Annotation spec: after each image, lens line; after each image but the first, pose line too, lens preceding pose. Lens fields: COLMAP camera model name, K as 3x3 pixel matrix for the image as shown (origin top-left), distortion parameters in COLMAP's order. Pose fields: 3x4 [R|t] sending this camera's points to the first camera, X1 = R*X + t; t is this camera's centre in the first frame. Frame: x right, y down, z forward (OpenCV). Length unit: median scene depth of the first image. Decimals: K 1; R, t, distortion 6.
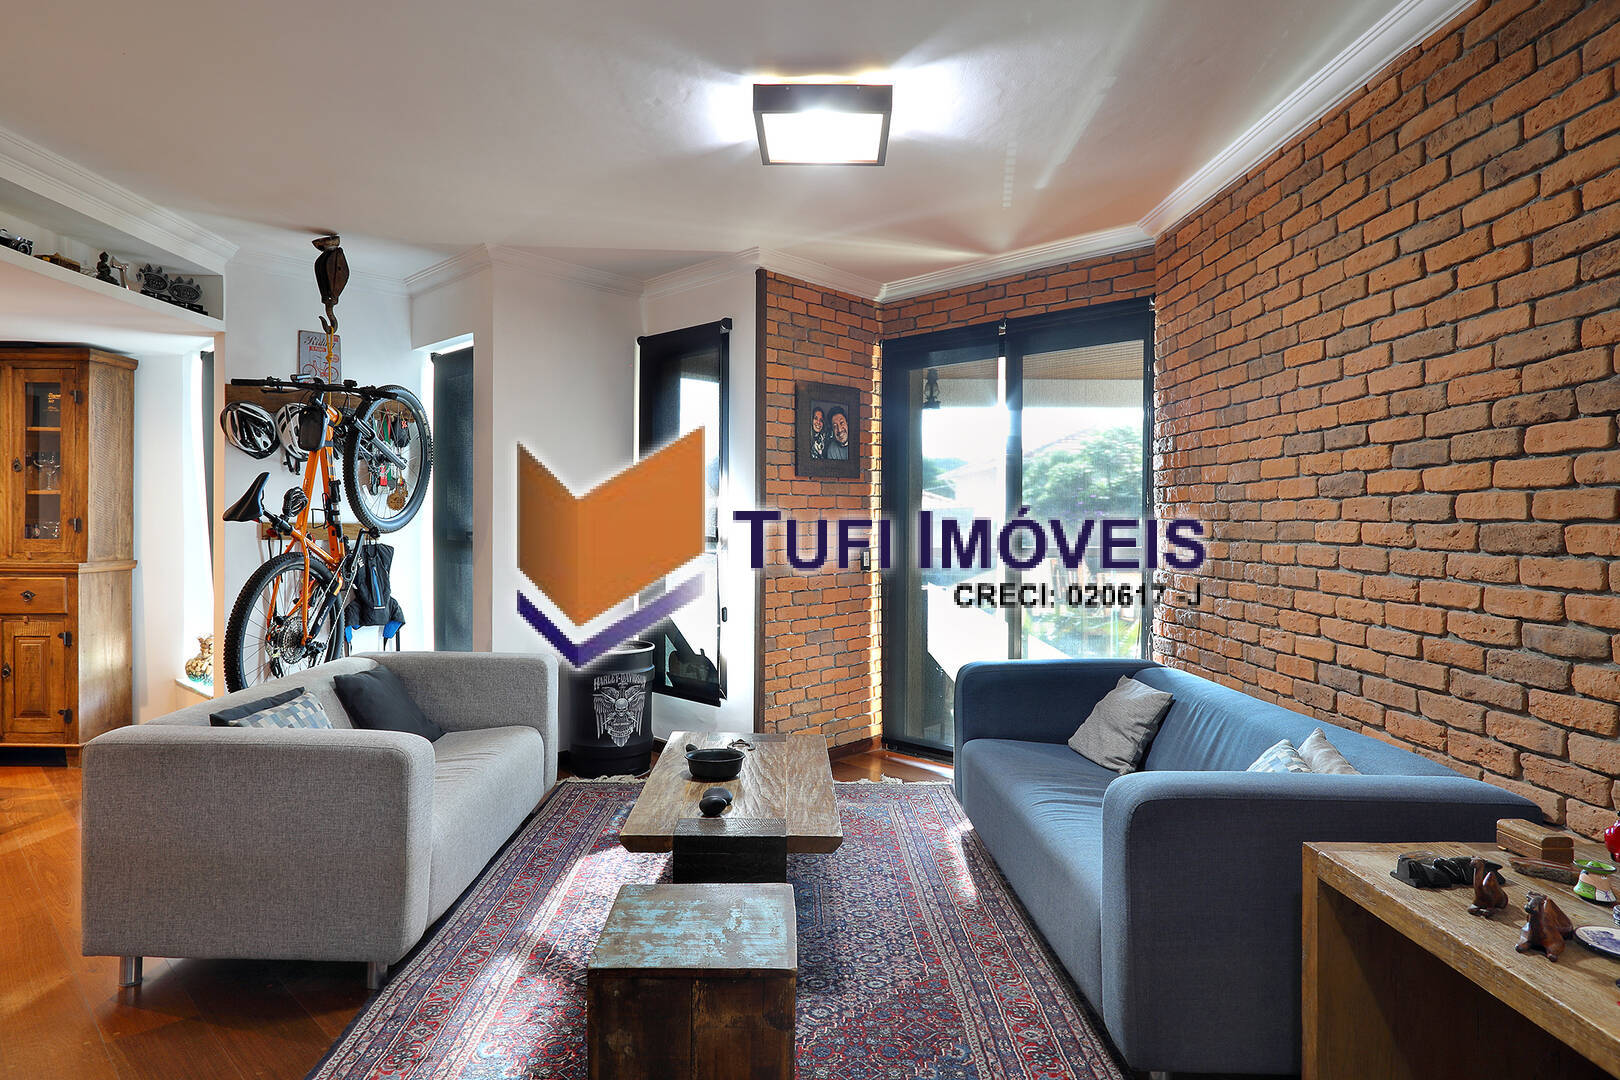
lens RADIAL K [[940.4, 0, 793.8], [0, 940.4, 531.8], [0, 0, 1]] dist [-0.016275, 0.000361]
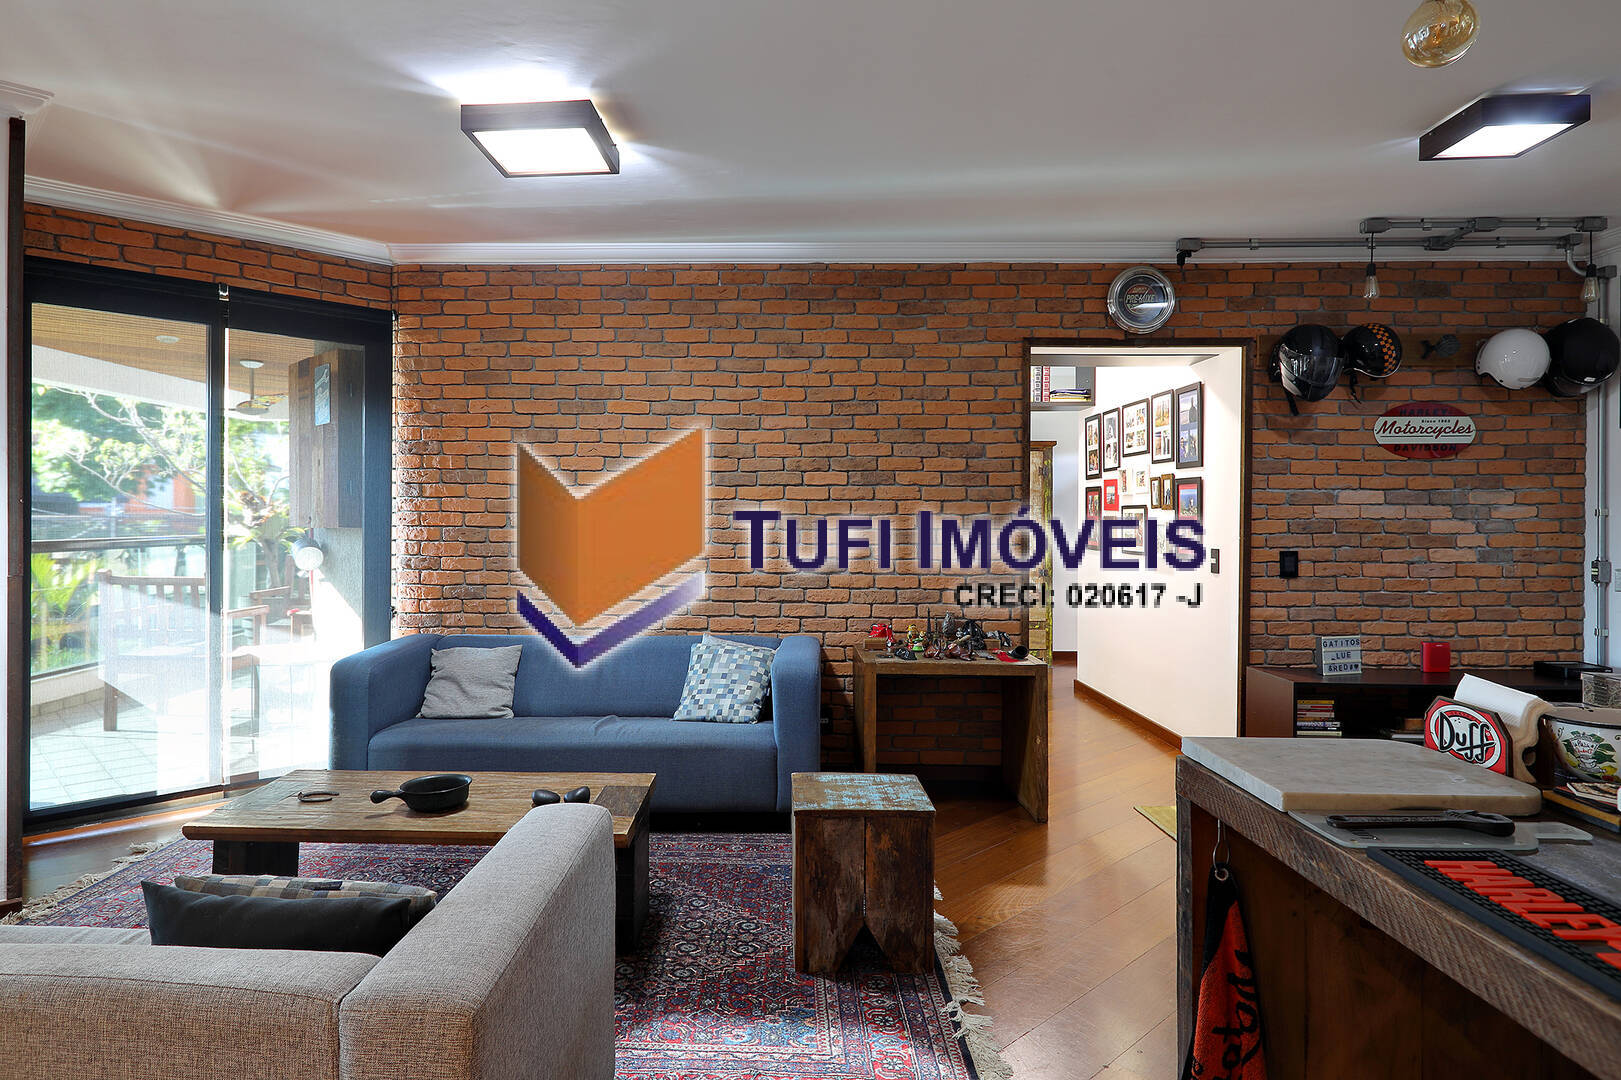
lens RADIAL K [[941.0, 0, 794.9], [0, 941.0, 535.3], [0, 0, 1]] dist [-0.016275, 0.000361]
pose [[0.000934, -0.027544, 0.999620, -1.176352], [0.006056, 0.999602, 0.027538, -0.020009], [-0.999981, 0.006028, 0.001100, 0.823140]]
